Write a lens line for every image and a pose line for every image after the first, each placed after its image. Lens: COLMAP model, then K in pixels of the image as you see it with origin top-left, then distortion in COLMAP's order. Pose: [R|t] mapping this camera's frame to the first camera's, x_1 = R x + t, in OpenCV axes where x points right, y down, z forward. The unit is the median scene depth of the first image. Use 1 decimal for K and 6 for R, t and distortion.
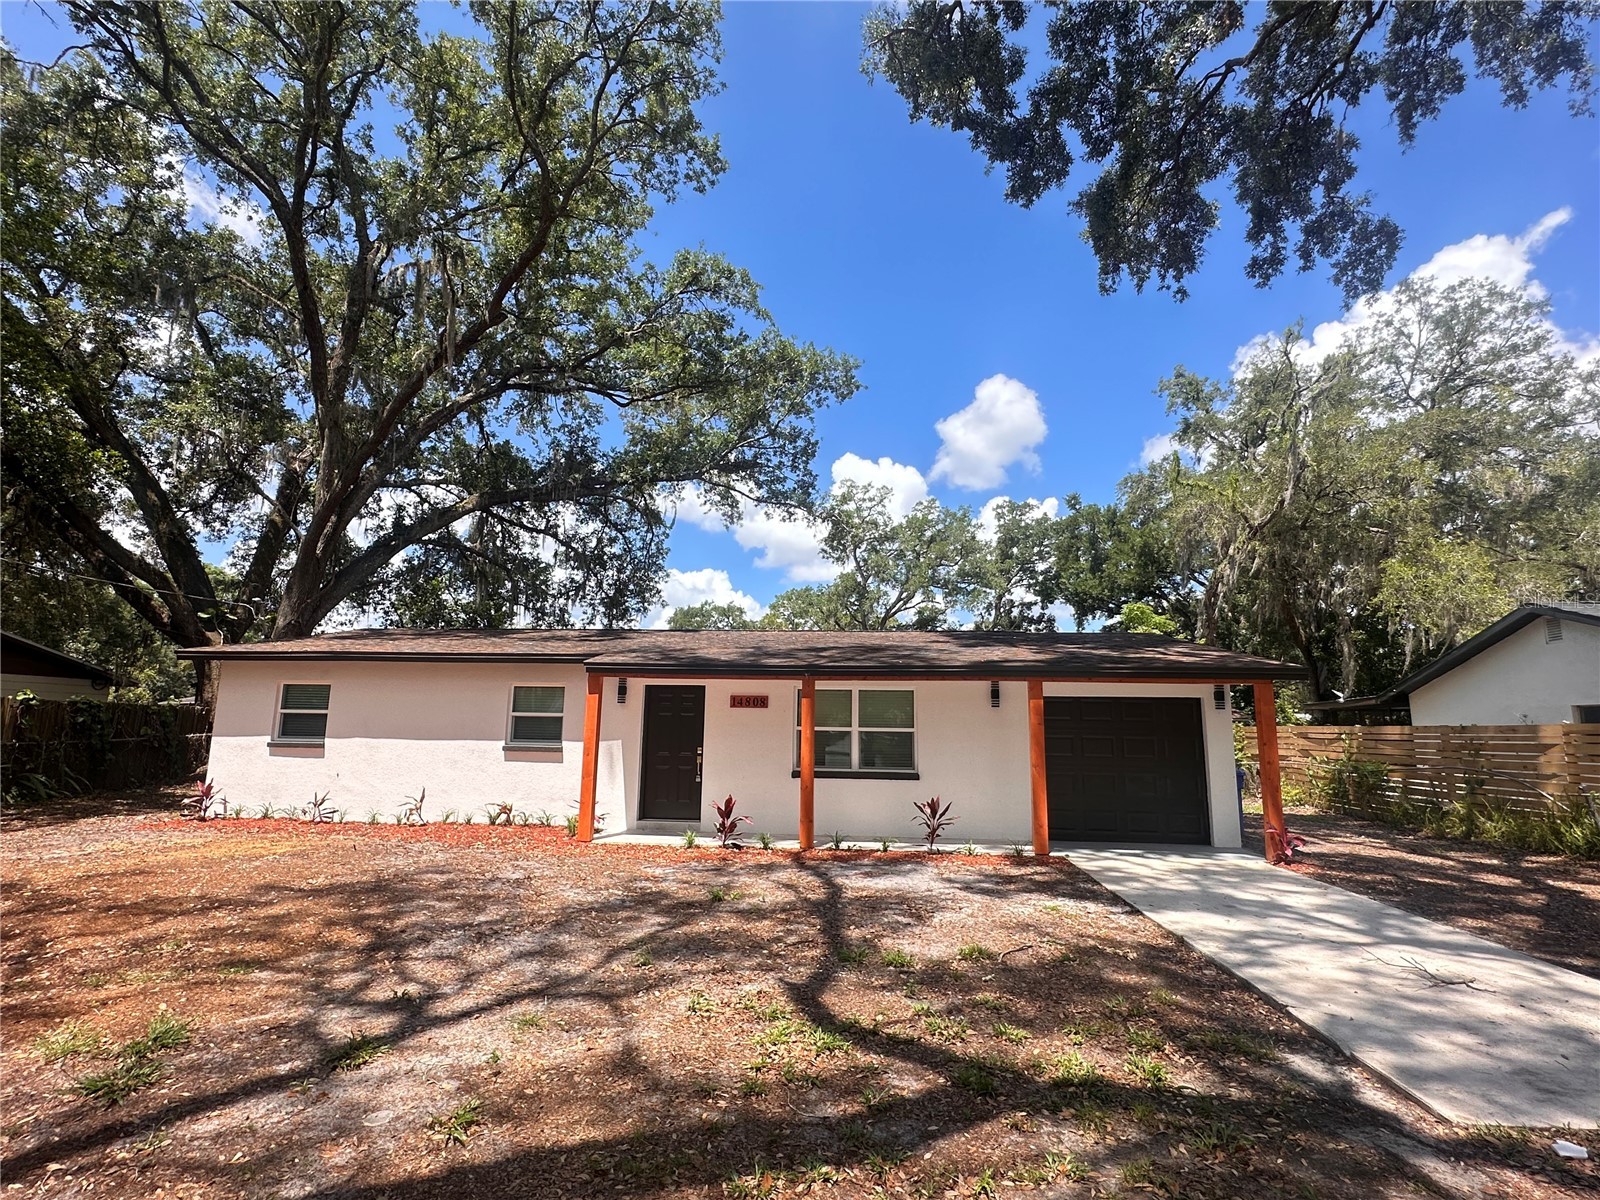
lens RADIAL K [[785.5, 0, 797.5], [0, 785.5, 602.9], [0, 0, 1]] dist [-0.025994, 0.028049]
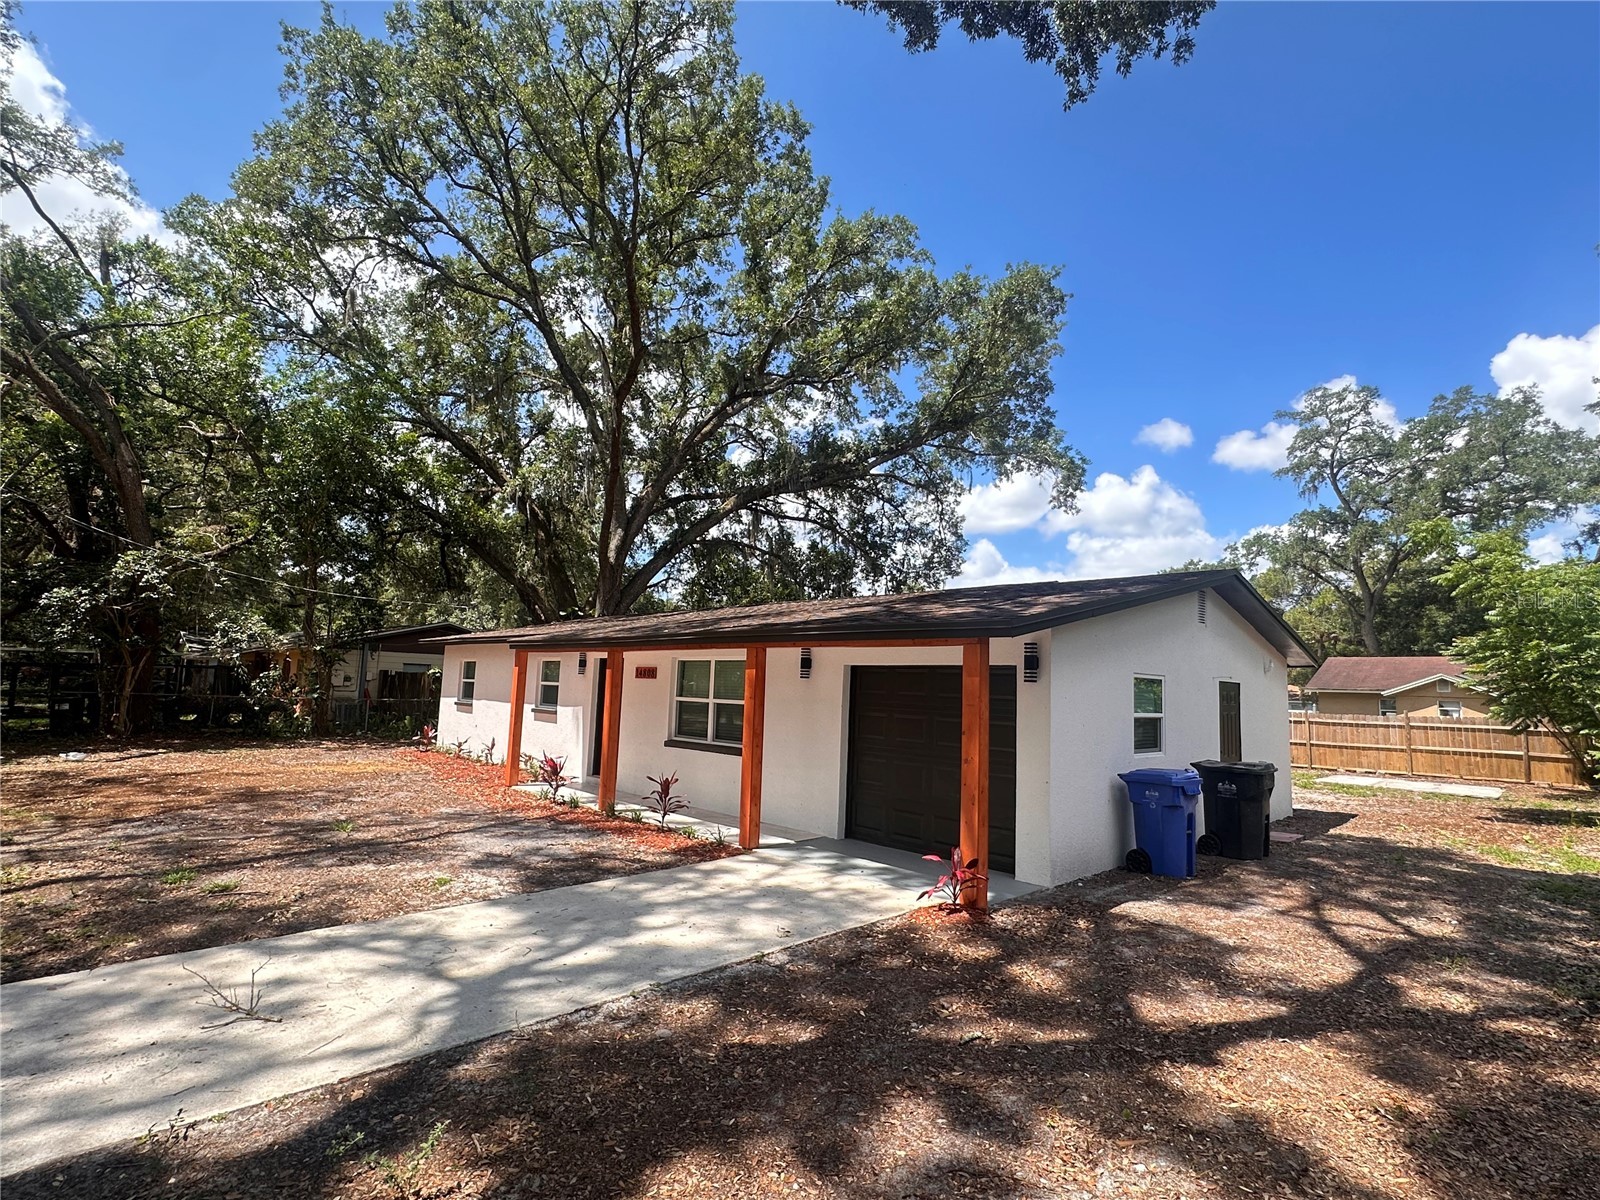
lens RADIAL K [[782.0, 0, 794.5], [0, 782.0, 601.2], [0, 0, 1]] dist [-0.003909, -0.000053]
pose [[0.759121, -0.061447, -0.648043, 0.374122], [0.081370, 0.996684, 0.000812, 0.021913], [0.645844, -0.053347, 0.761603, 0.159756]]
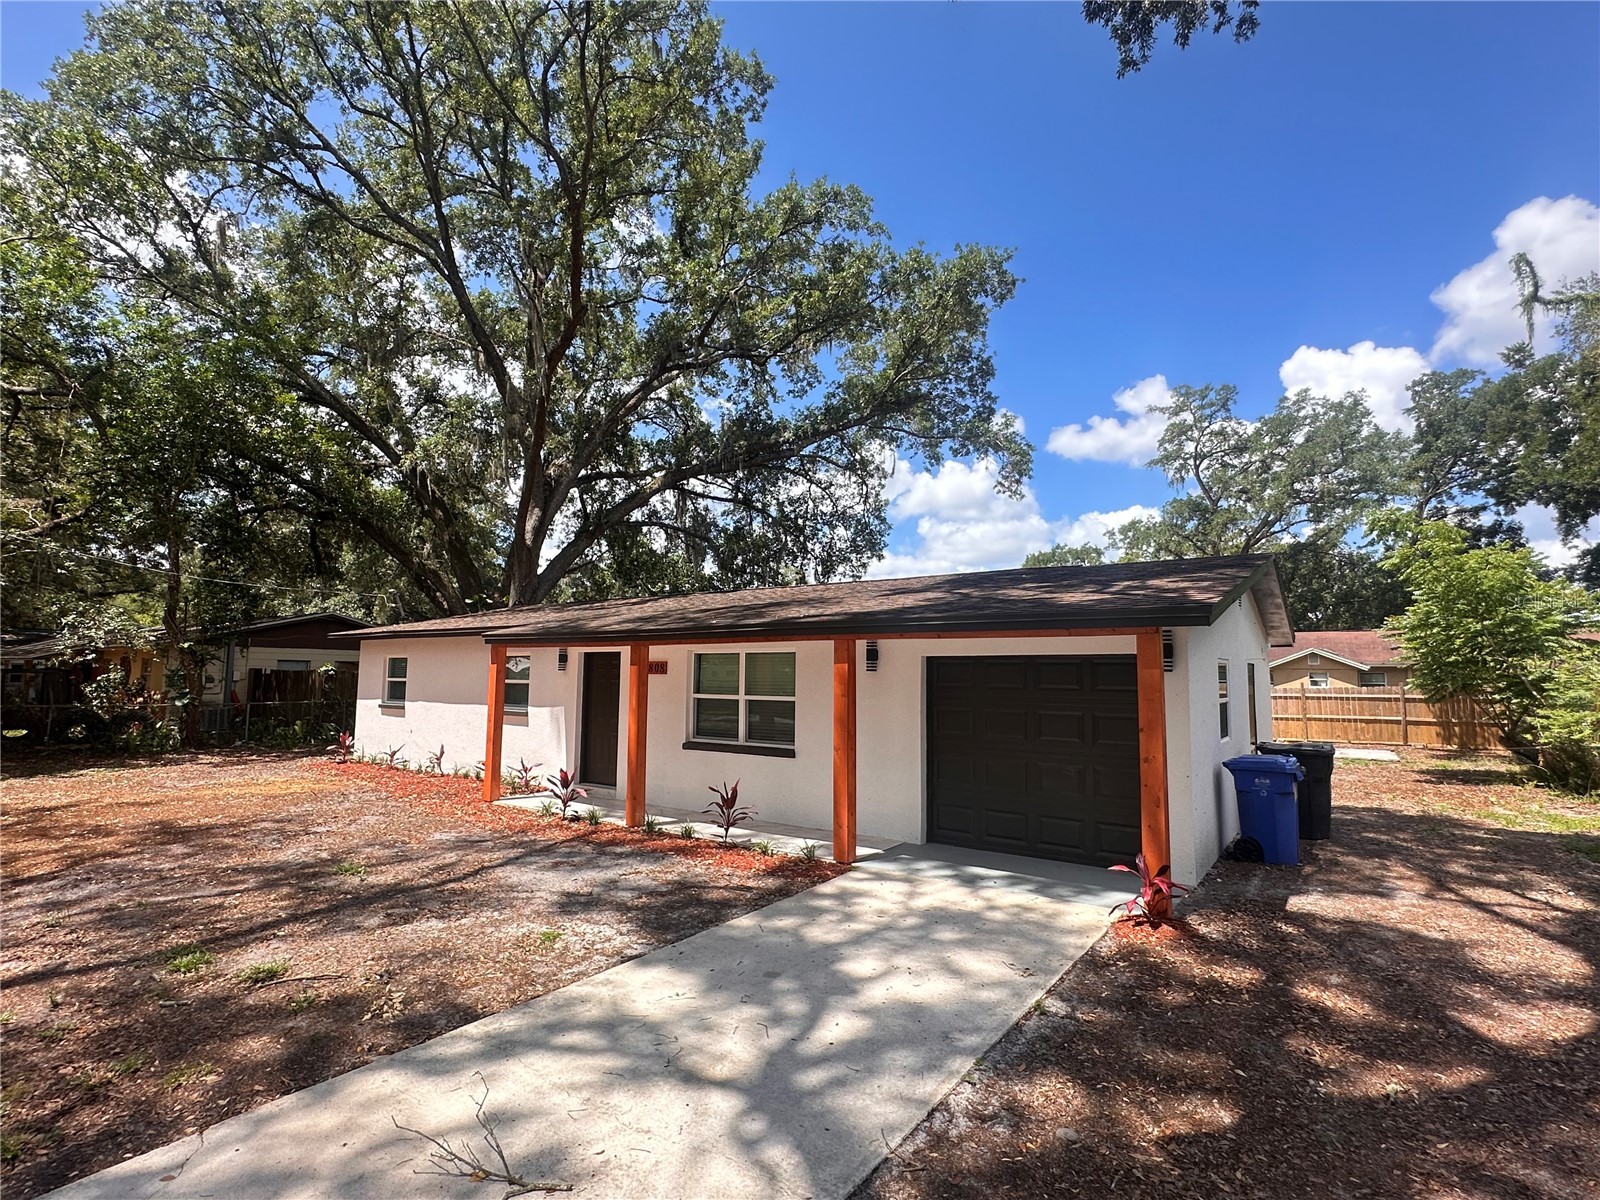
lens RADIAL K [[782.0, 0, 794.5], [0, 782.0, 601.2], [0, 0, 1]] dist [-0.003909, -0.000053]
pose [[0.861115, -0.055816, -0.505337, 0.273316], [0.085997, 0.995624, 0.036574, 0.012465], [0.501084, -0.074952, 0.862147, 0.133003]]
